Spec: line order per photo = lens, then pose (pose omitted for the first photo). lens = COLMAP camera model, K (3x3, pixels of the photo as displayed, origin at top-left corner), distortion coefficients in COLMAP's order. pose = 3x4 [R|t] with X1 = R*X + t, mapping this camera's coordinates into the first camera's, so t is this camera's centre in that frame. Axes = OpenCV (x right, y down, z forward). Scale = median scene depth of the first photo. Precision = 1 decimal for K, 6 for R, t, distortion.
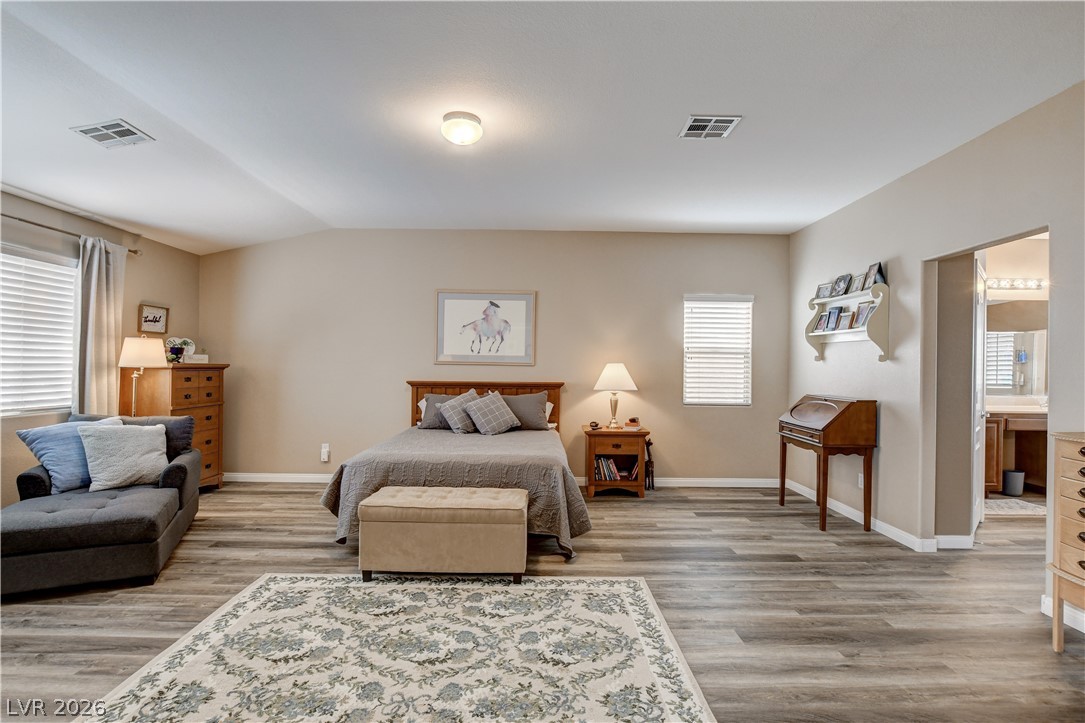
lens RADIAL K [[525.1, 0, 552.7], [0, 525.1, 365.5], [0, 0, 1]] dist [-0.015788, 0.000699]
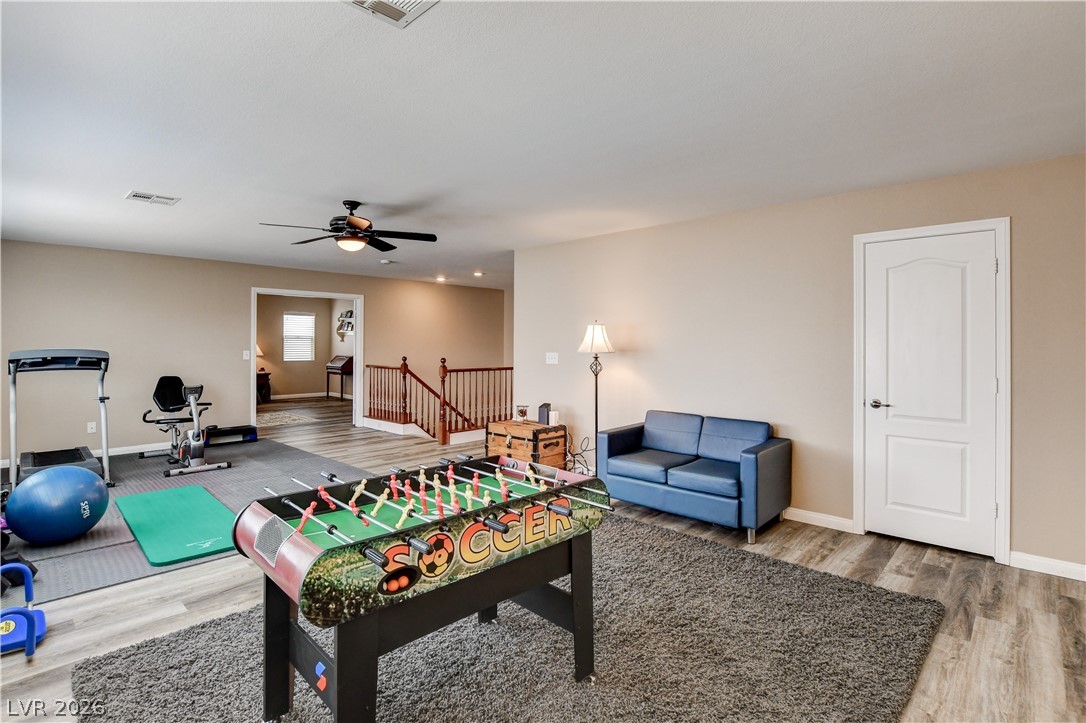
lens RADIAL K [[517.2, 0, 543.3], [0, 517.2, 346.4], [0, 0, 1]] dist [-0.022880, 0.001125]
pose [[0.694078, -0.013731, 0.719769, -0.659233], [0.003444, 0.999870, 0.015753, -0.024978], [-0.719892, -0.008455, 0.694035, -1.549264]]
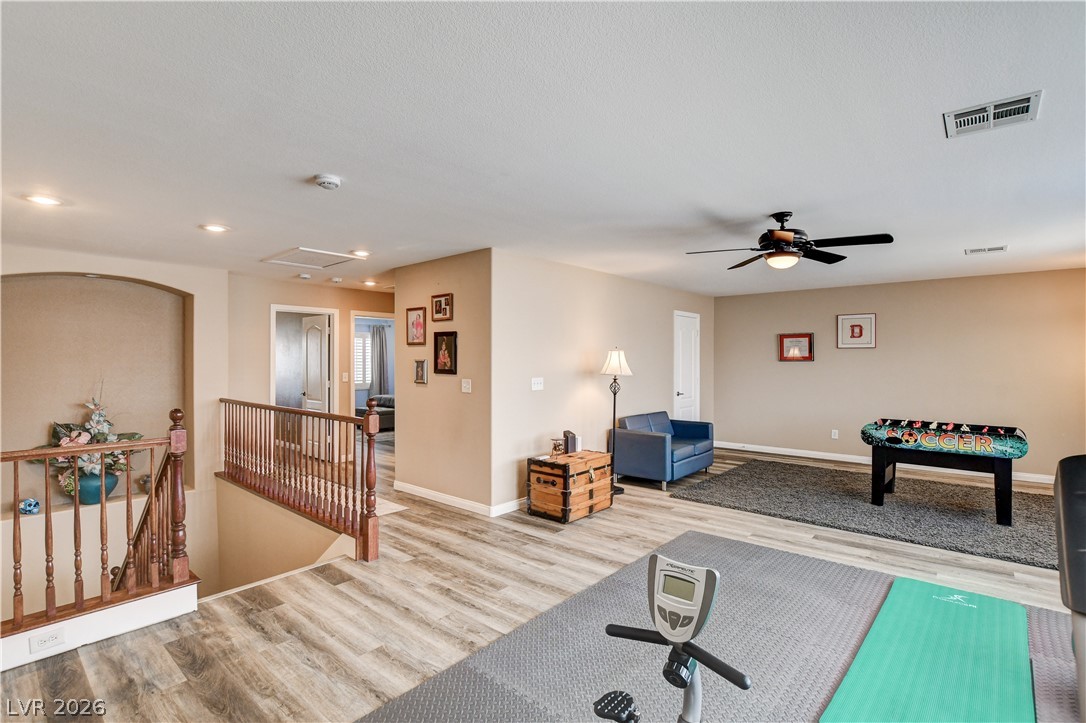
lens RADIAL K [[517.2, 0, 542.1], [0, 517.2, 360.4], [0, 0, 1]] dist [-0.022880, 0.001125]
pose [[-0.736729, -0.014511, 0.676033, -0.526805], [-0.011662, 0.999894, 0.008754, -0.036861], [-0.676088, -0.001435, -0.736820, 0.027671]]
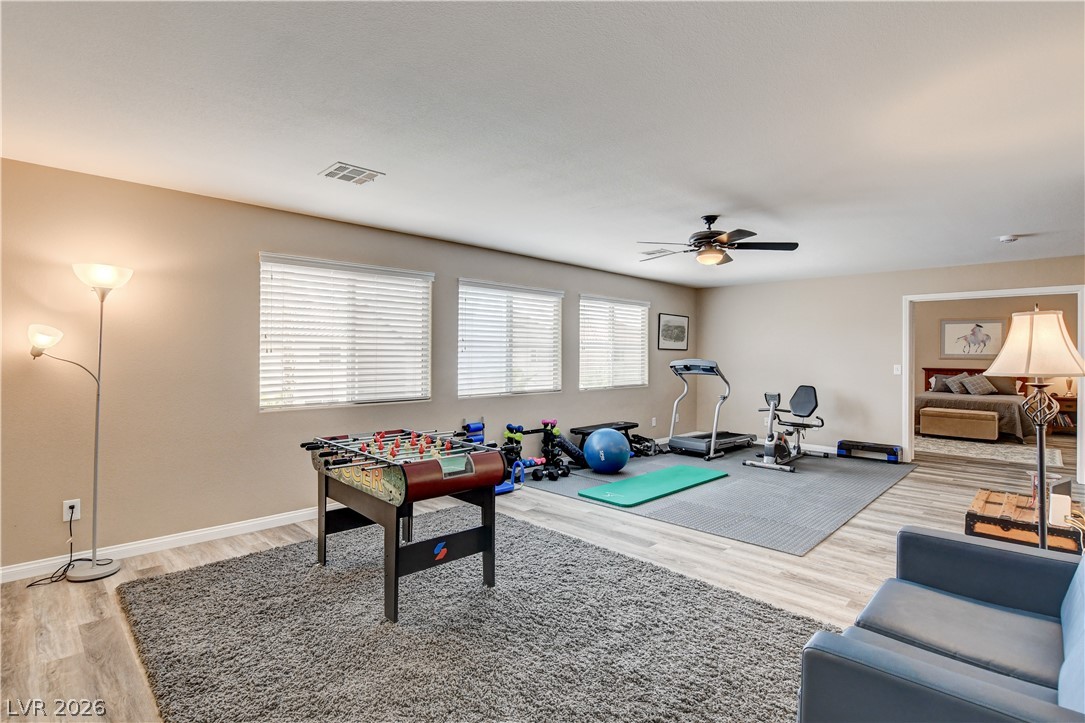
lens RADIAL K [[525.1, 0, 554.4], [0, 525.1, 362.8], [0, 0, 1]] dist [-0.015788, 0.000699]
pose [[0.706091, 0.000518, -0.708121, 0.145198], [0.005916, 0.999961, 0.006631, -0.011703], [0.708096, -0.008872, 0.706060, -1.533545]]
